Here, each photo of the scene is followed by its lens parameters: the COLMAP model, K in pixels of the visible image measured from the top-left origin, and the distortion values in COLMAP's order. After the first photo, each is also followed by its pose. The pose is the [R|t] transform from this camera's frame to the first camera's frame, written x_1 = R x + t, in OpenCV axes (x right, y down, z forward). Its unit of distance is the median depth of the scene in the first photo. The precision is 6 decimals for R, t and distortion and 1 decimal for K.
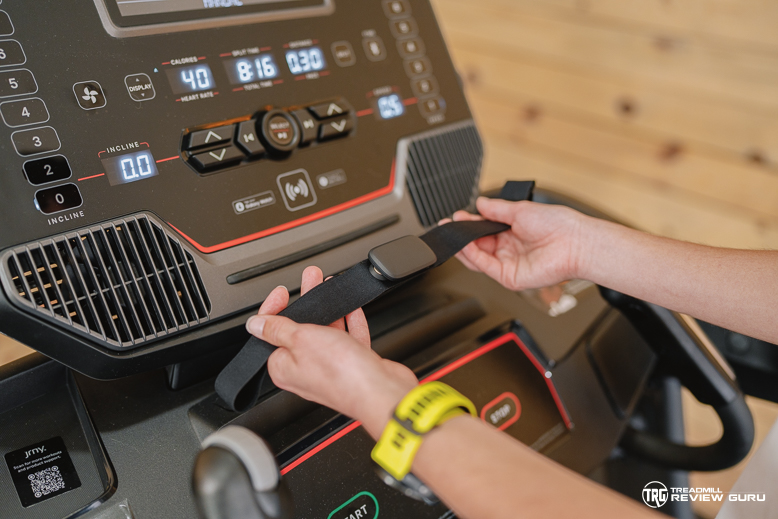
lens RADIAL K [[741.0, 0, 389.0], [0, 741.0, 259.5], [0, 0, 1]] dist [-0.014340, 0.125410]
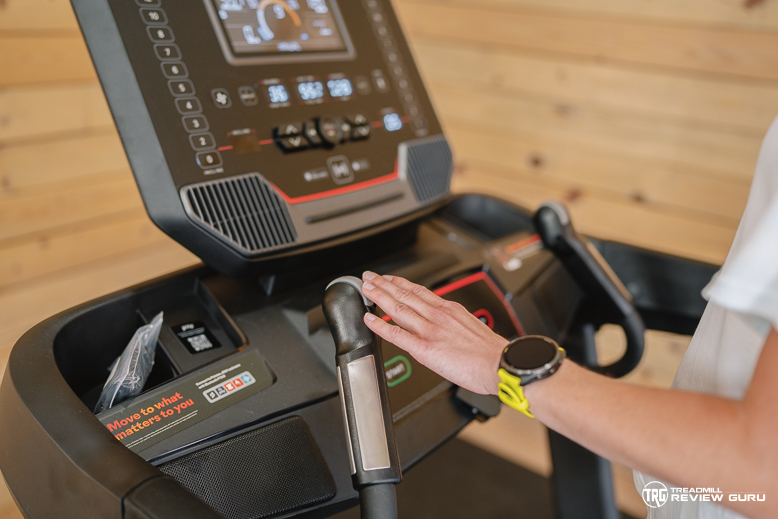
lens RADIAL K [[741.0, 0, 389.0], [0, 741.0, 259.5], [0, 0, 1]] dist [-0.014340, 0.125410]
pose [[0.992217, -0.016239, 0.123458, -0.217847], [0.030480, 0.992973, -0.114352, 0.261478], [-0.120734, 0.117225, 0.985739, -0.460947]]
